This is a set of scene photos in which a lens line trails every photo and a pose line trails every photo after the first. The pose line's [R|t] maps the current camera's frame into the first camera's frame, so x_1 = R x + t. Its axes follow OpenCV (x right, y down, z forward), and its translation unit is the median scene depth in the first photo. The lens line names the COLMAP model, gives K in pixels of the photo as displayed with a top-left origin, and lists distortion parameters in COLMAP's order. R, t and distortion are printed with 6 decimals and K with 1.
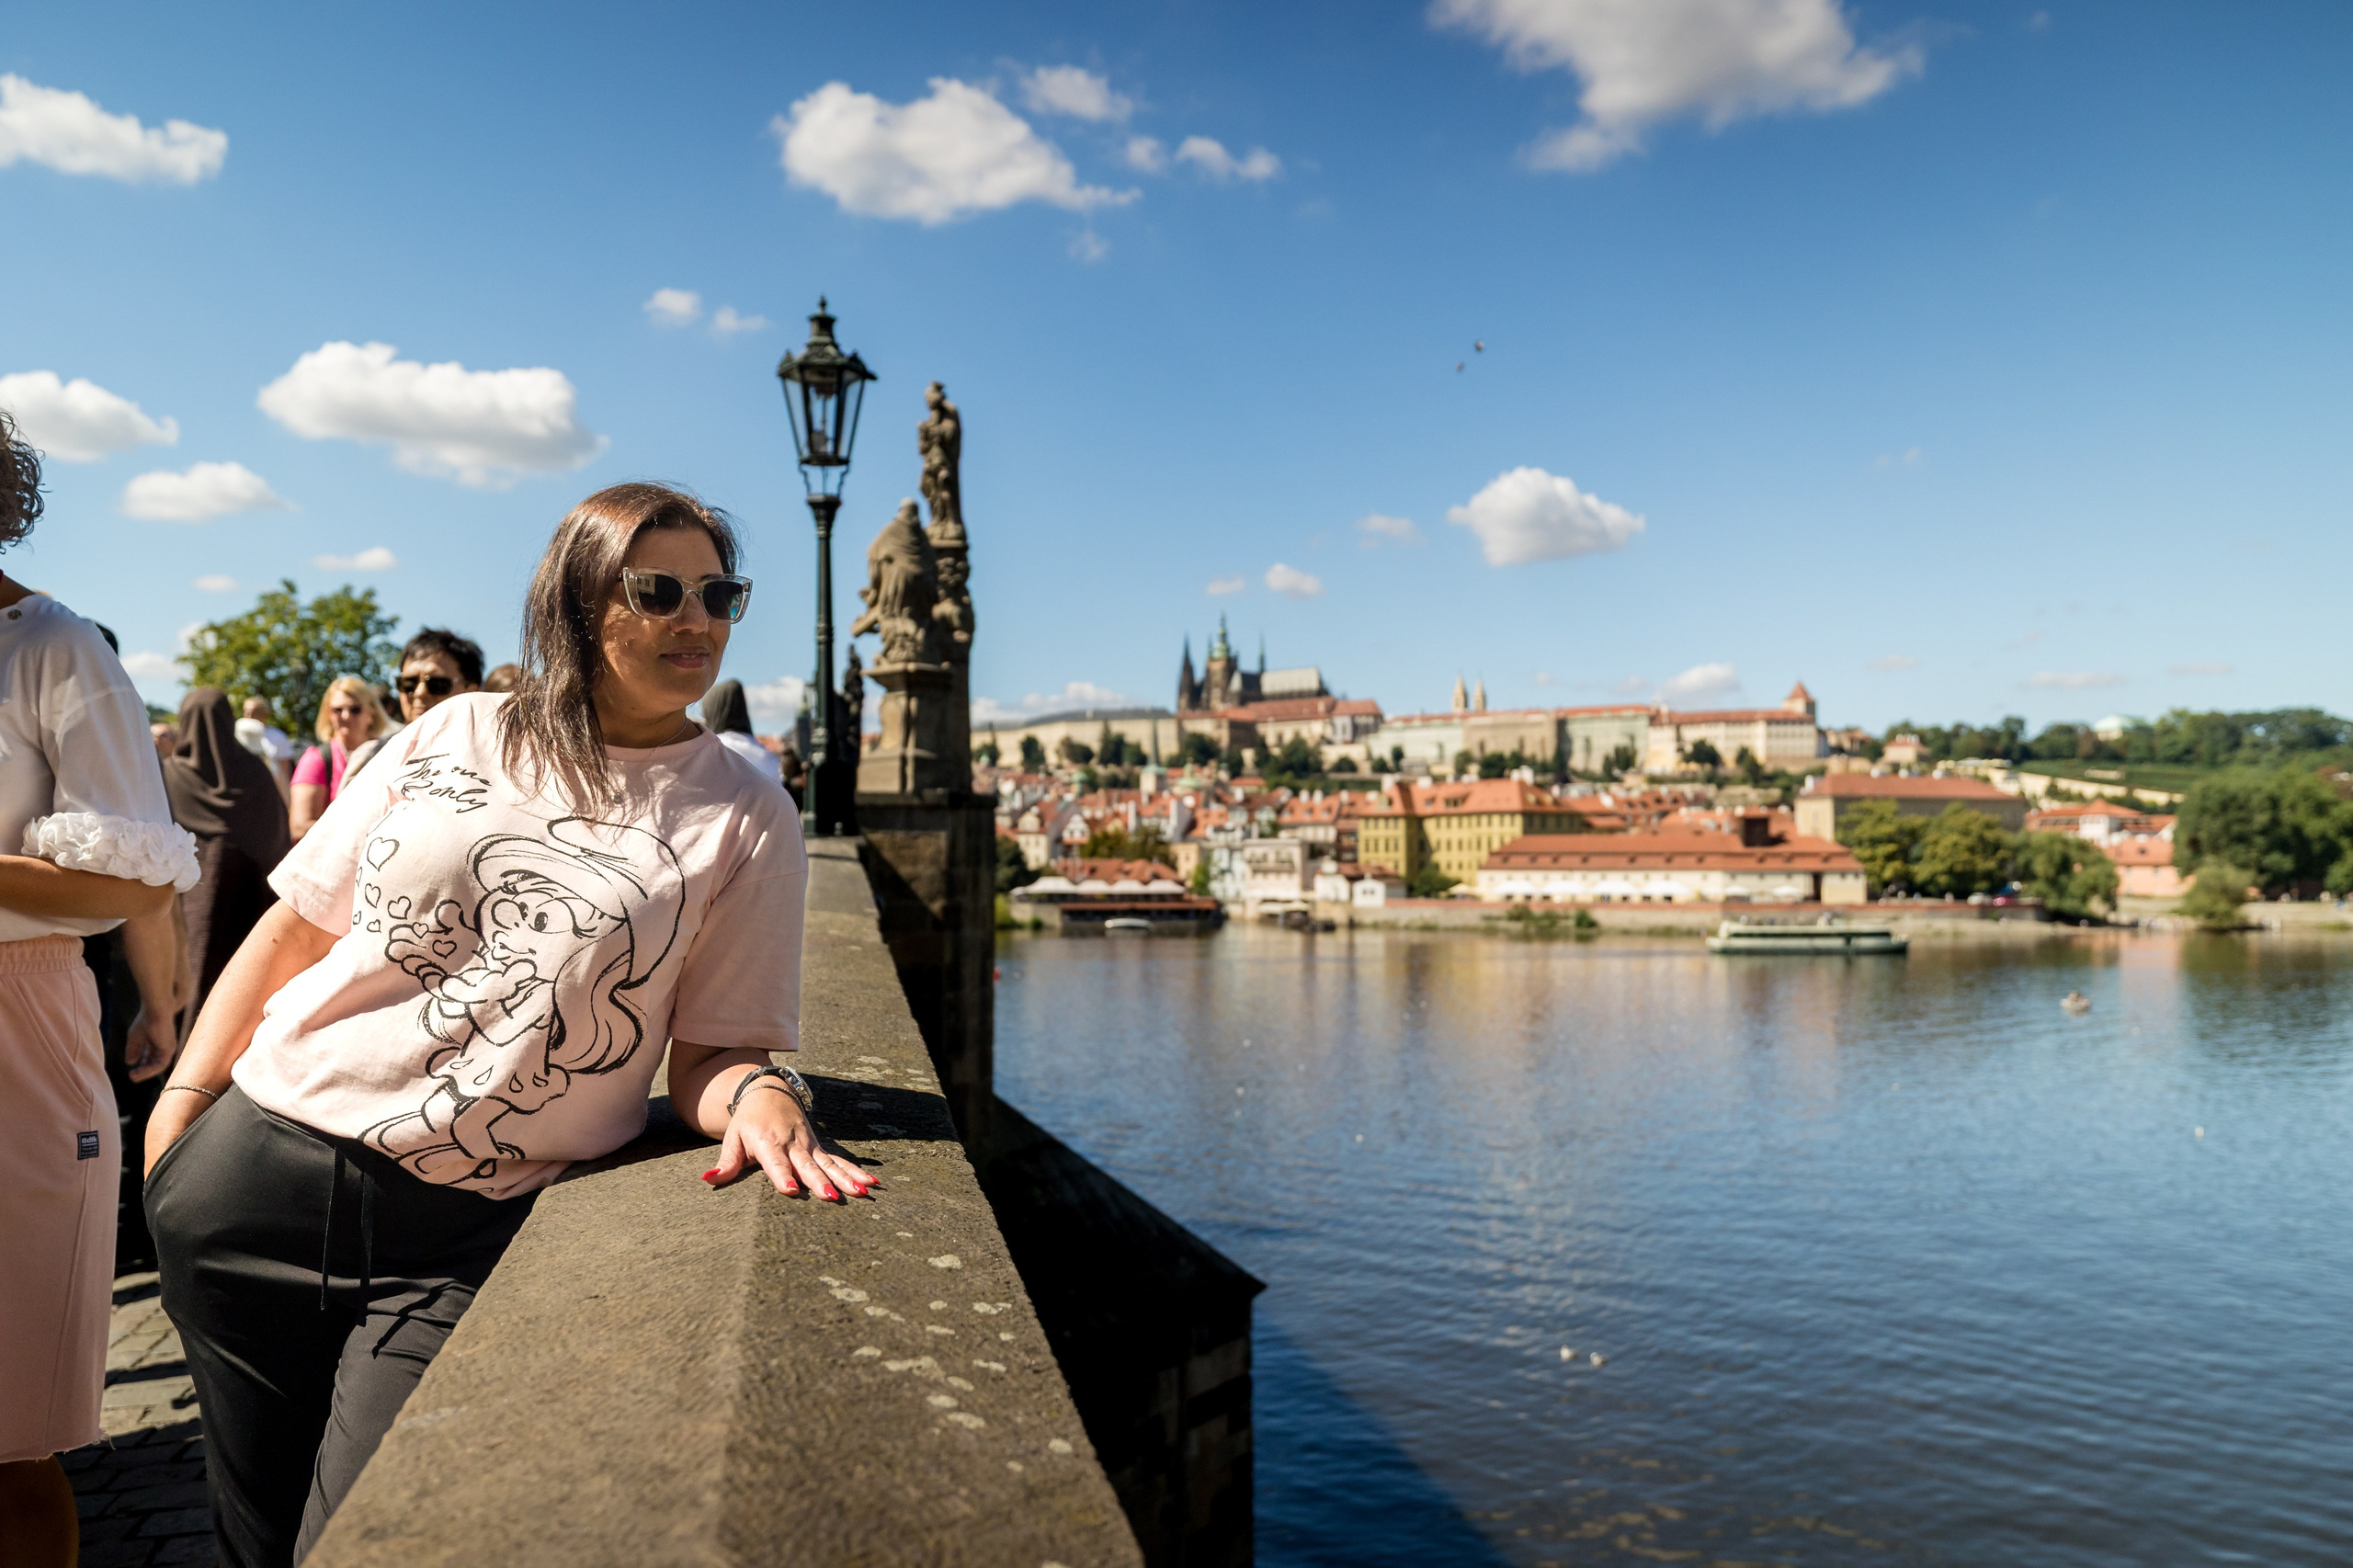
lens RADIAL K [[1763.2, 0, 1197.0], [0, 1763.2, 795.5], [0, 0, 1]] dist [0.018101, 0.006374]
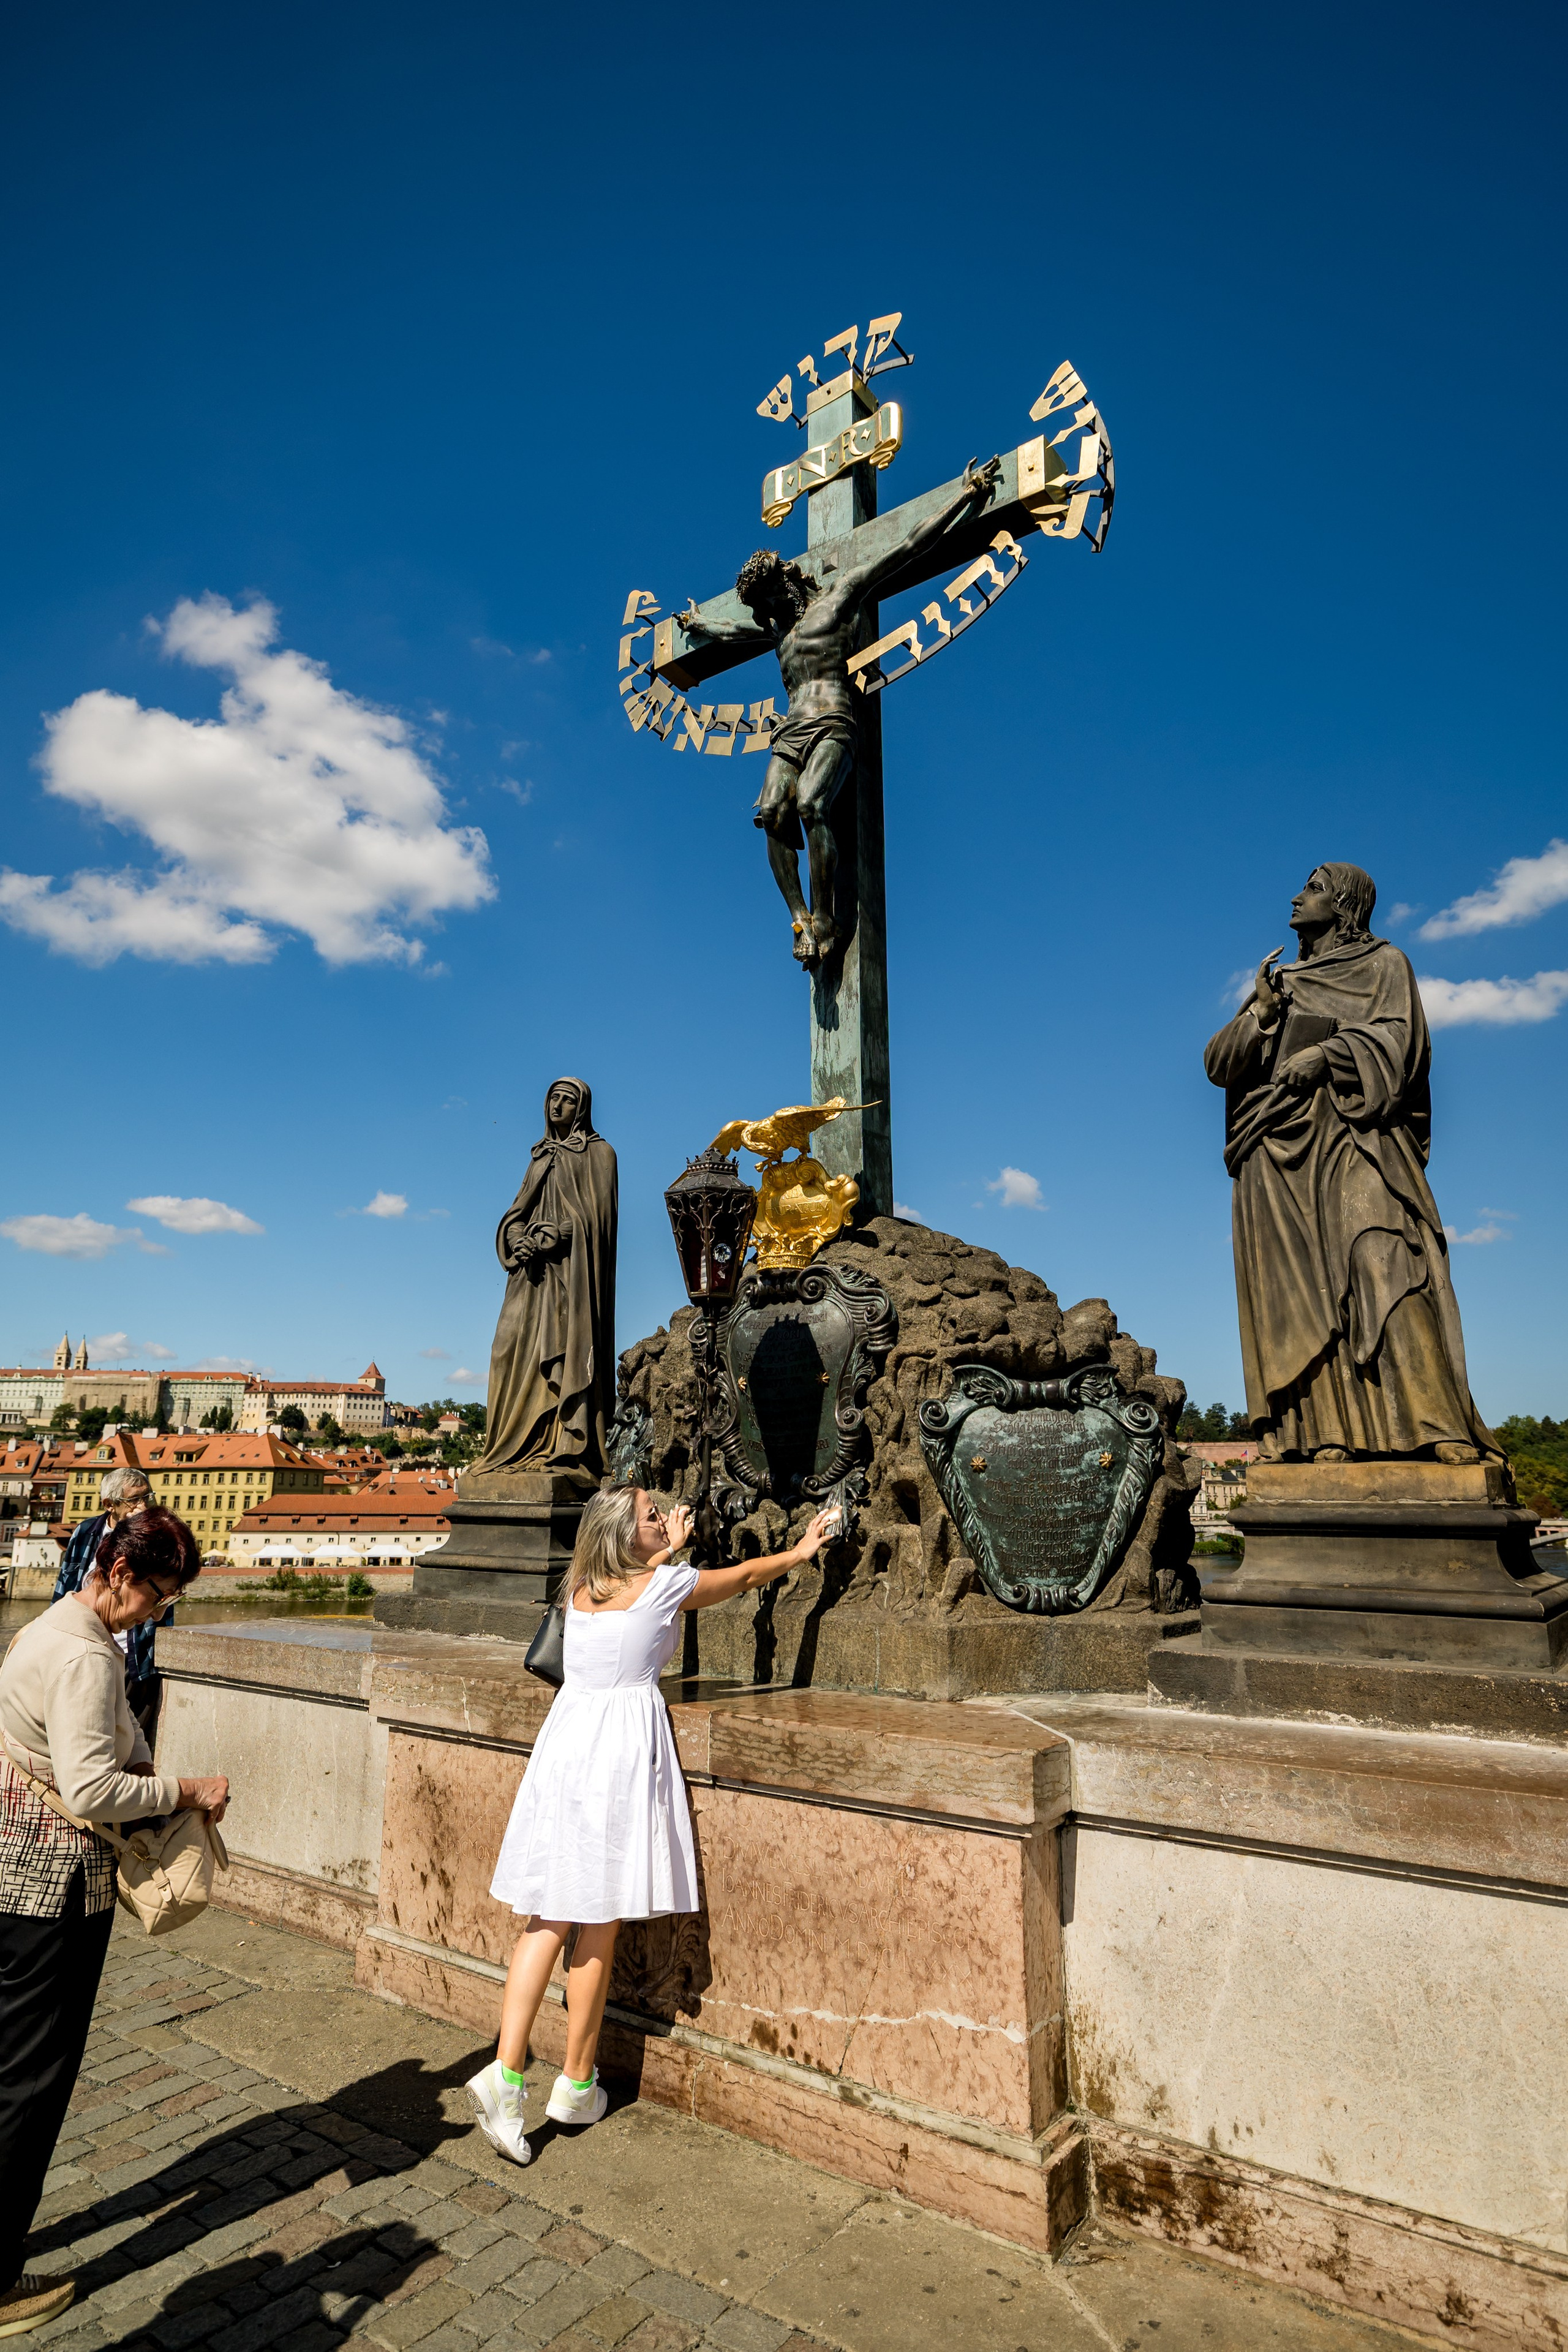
lens RADIAL K [[1304.5, 0, 769.1], [0, 1304.5, 1233.5], [0, 0, 1]] dist [0.005504, 0.000124]
pose [[0.766957, 0.135962, 0.627129, -0.068420], [-0.028460, 0.983541, -0.178427, 0.002838], [-0.641067, 0.118998, 0.758204, 0.274893]]
